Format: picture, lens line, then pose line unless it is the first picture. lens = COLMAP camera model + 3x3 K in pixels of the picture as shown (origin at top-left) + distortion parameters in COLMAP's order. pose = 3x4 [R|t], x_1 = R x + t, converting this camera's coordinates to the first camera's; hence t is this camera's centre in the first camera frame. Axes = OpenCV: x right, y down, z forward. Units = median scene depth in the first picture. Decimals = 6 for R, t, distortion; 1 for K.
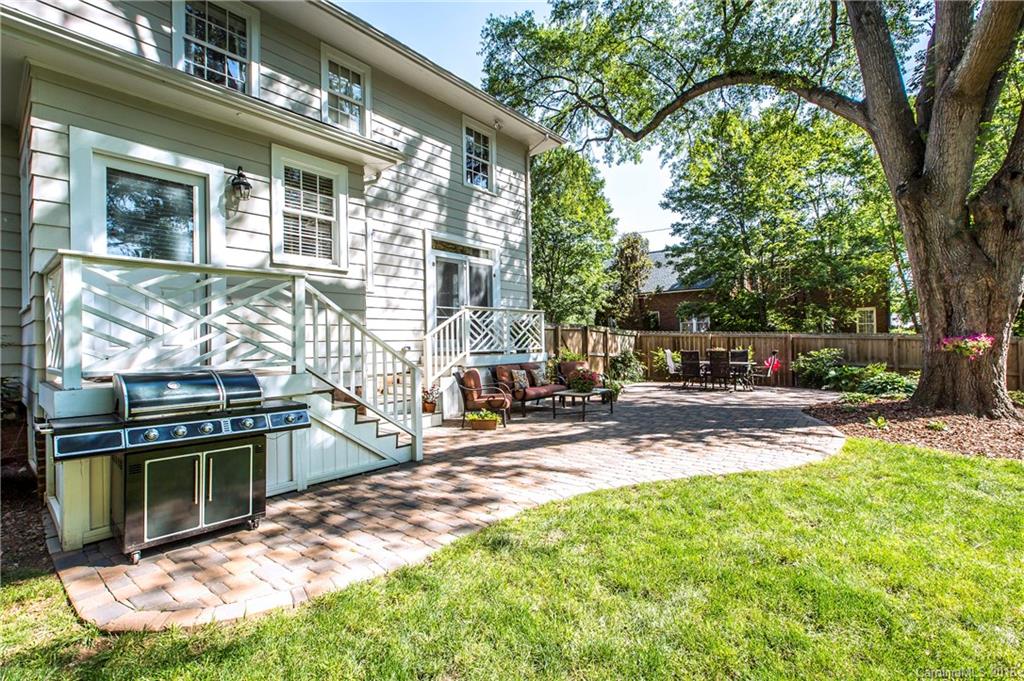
lens RADIAL K [[462.8, 0, 514.6], [0, 462.8, 341.9], [0, 0, 1]] dist [-0.002580, 0.000572]
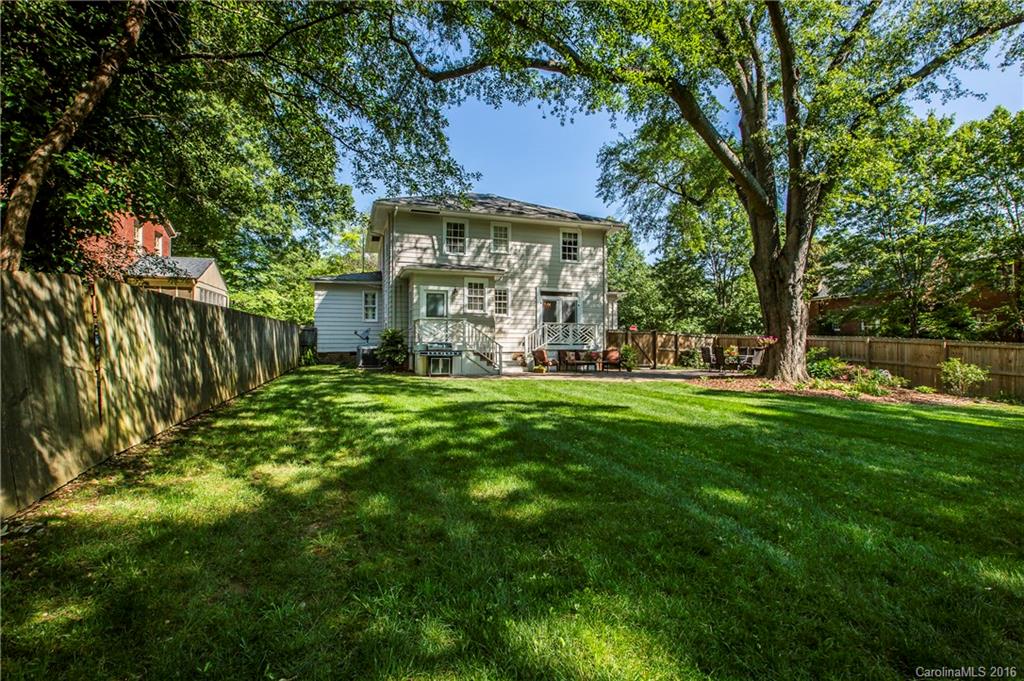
lens RADIAL K [[462.8, 0, 510.8], [0, 462.8, 339.3], [0, 0, 1]] dist [-0.002580, 0.000572]
pose [[0.865282, 0.017227, -0.500990, 0.785521], [-0.018488, 0.999826, 0.002449, 0.001121], [0.500945, 0.007144, 0.865450, -0.932389]]
